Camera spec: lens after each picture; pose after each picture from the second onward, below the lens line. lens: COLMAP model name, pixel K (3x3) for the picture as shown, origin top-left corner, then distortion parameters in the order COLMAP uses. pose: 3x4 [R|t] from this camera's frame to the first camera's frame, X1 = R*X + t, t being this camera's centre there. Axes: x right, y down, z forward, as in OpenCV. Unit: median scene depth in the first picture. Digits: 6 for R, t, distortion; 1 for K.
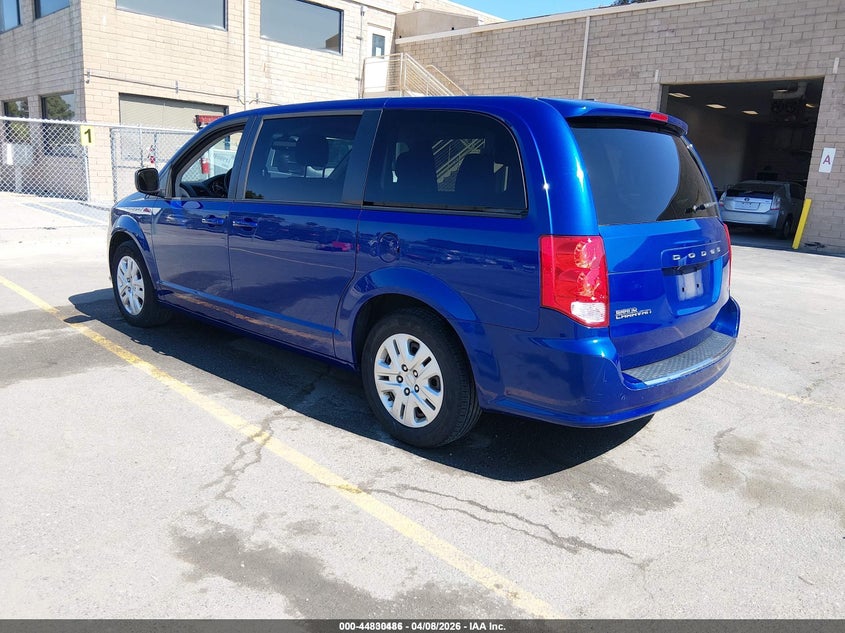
lens RADIAL K [[647.7, 0, 422.5], [0, 647.7, 316.5], [0, 0, 1]] dist [0.000565, -0.000525]
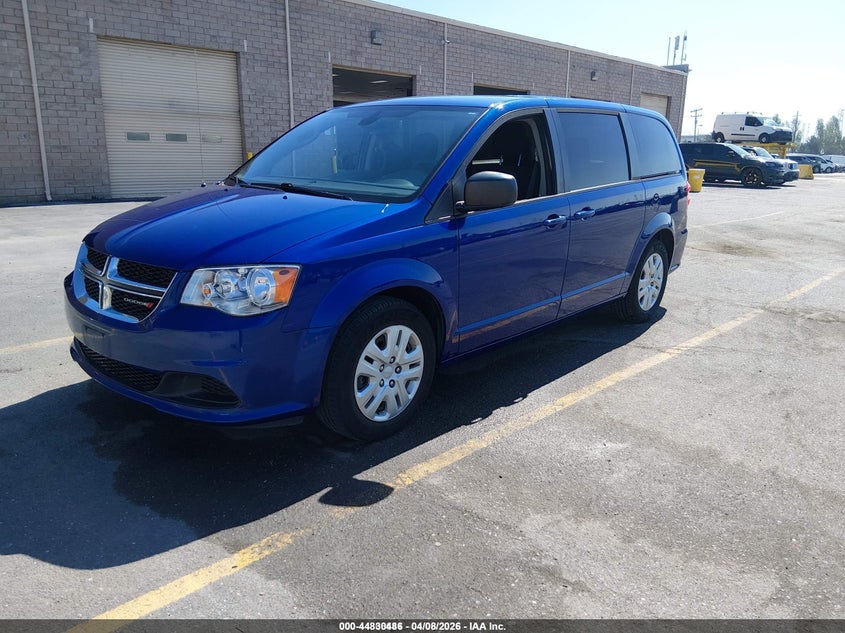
lens RADIAL K [[647.7, 0, 422.5], [0, 647.7, 316.5], [0, 0, 1]] dist [0.000565, -0.000525]
pose [[0.011868, -0.284584, 0.958578, -1.123459], [0.255939, 0.927576, 0.272211, -0.278743], [-0.966620, 0.242107, 0.083844, 1.022771]]
